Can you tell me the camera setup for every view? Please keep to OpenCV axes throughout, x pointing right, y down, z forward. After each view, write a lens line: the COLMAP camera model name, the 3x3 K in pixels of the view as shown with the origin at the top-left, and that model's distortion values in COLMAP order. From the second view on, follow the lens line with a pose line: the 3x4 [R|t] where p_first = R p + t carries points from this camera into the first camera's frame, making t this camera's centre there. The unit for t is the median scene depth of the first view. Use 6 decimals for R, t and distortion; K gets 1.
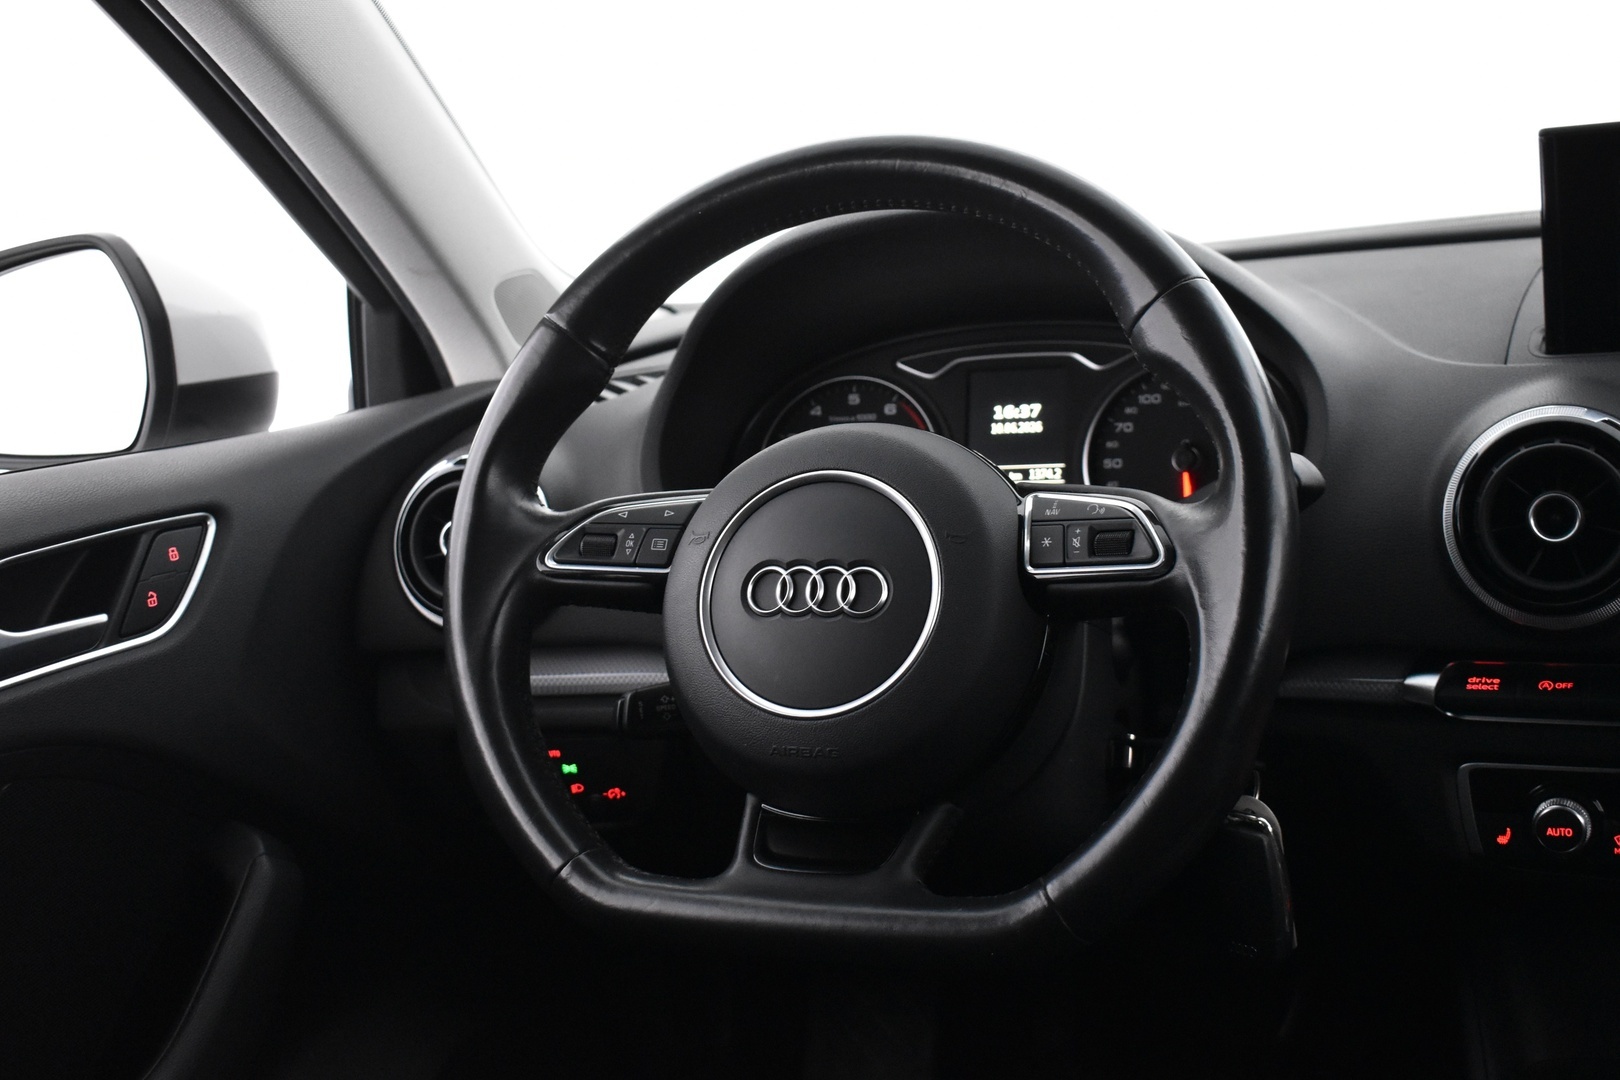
lens RADIAL K [[1887.1, 0, 823.9], [0, 1887.1, 533.2], [0, 0, 1]] dist [-0.064100, 0.000000]
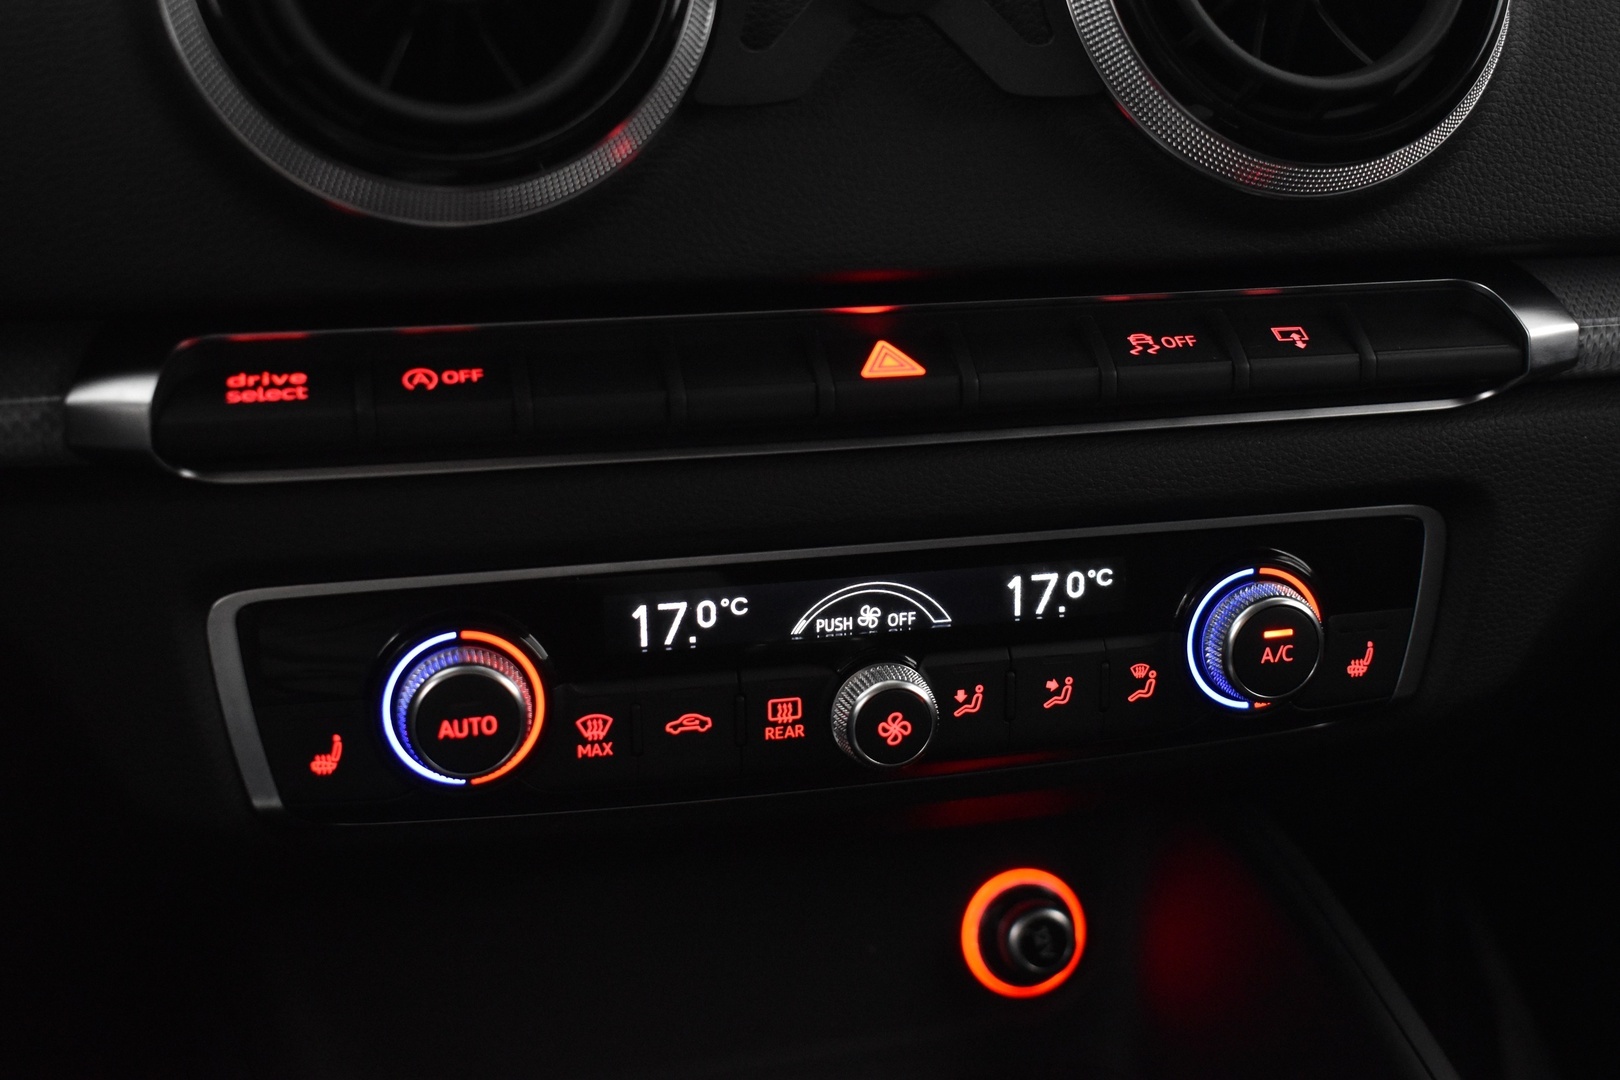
lens RADIAL K [[2090.9, 0, 809.5], [0, 2090.9, 547.3], [0, 0, 1]] dist [-0.097764, 0.000000]
pose [[0.737909, -0.095828, 0.668062, 0.140067], [0.040800, 0.994392, 0.097571, 0.076490], [-0.673665, -0.044741, 0.737681, 0.599441]]
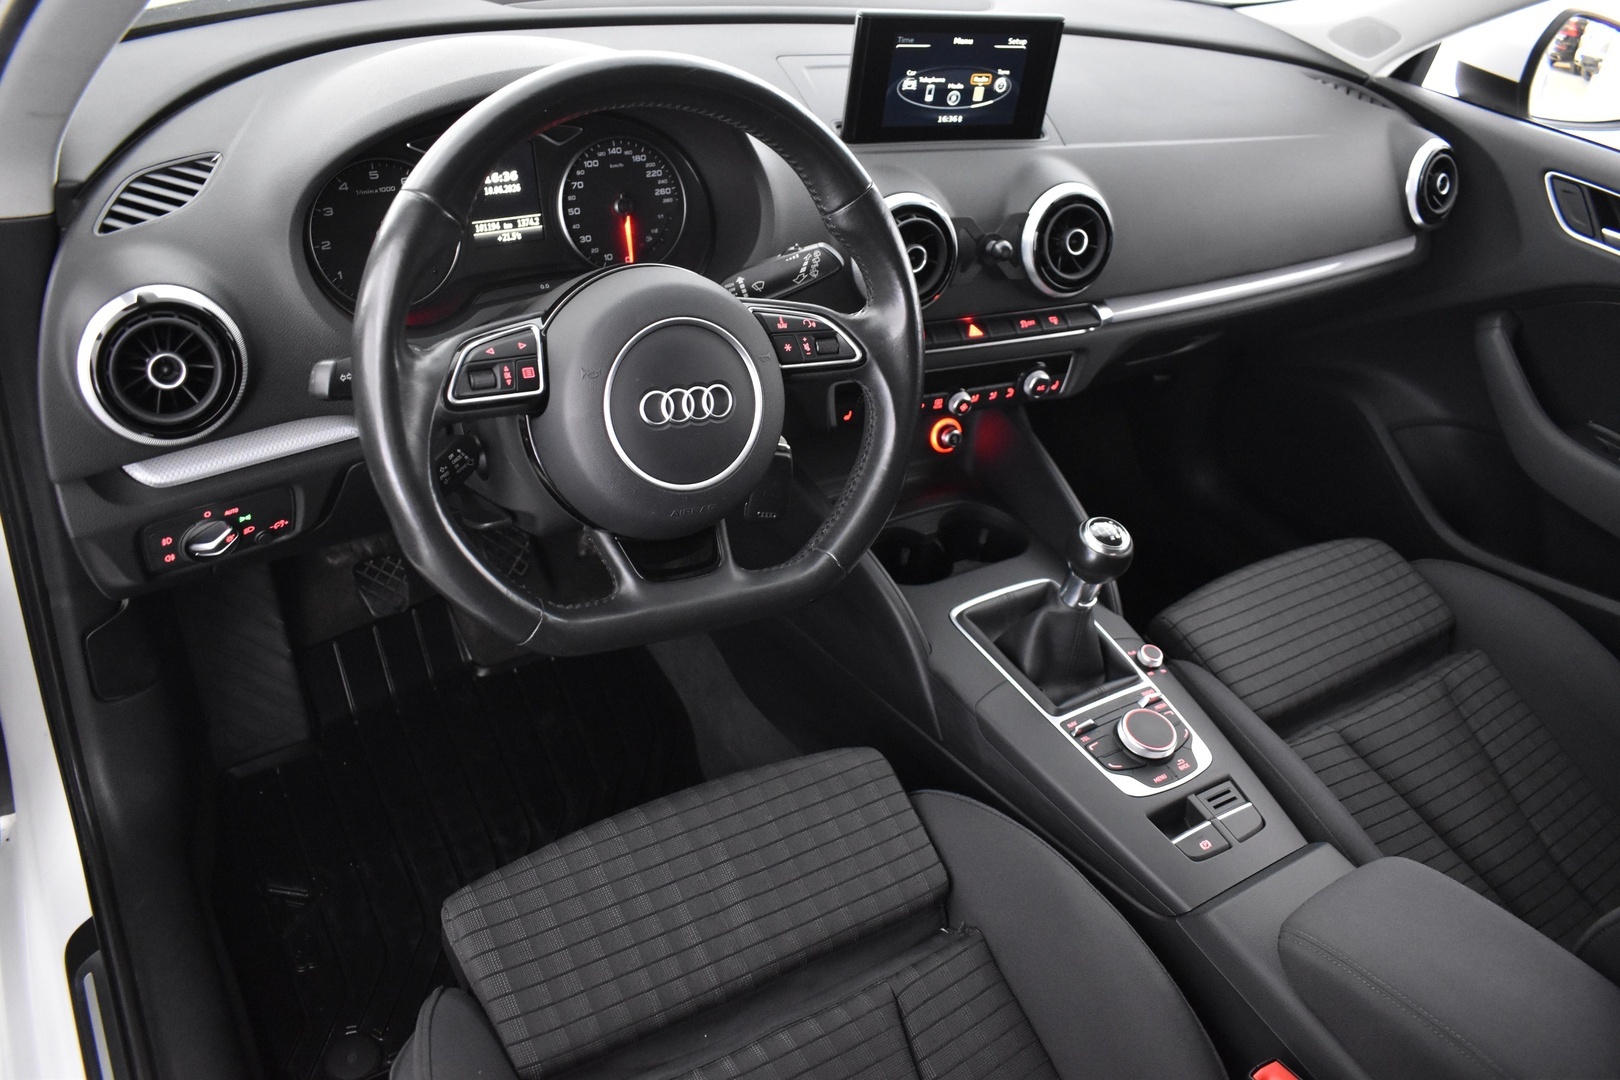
lens RADIAL K [[1244.1, 0, 809.5], [0, 1244.1, 525.8], [0, 0, 1]] dist [-0.095196, 0.017551]
pose [[0.584586, -0.326767, 0.742619, -0.644457], [-0.025432, 0.907478, 0.419328, -0.269488], [-0.810933, -0.264020, 0.522189, 0.354423]]
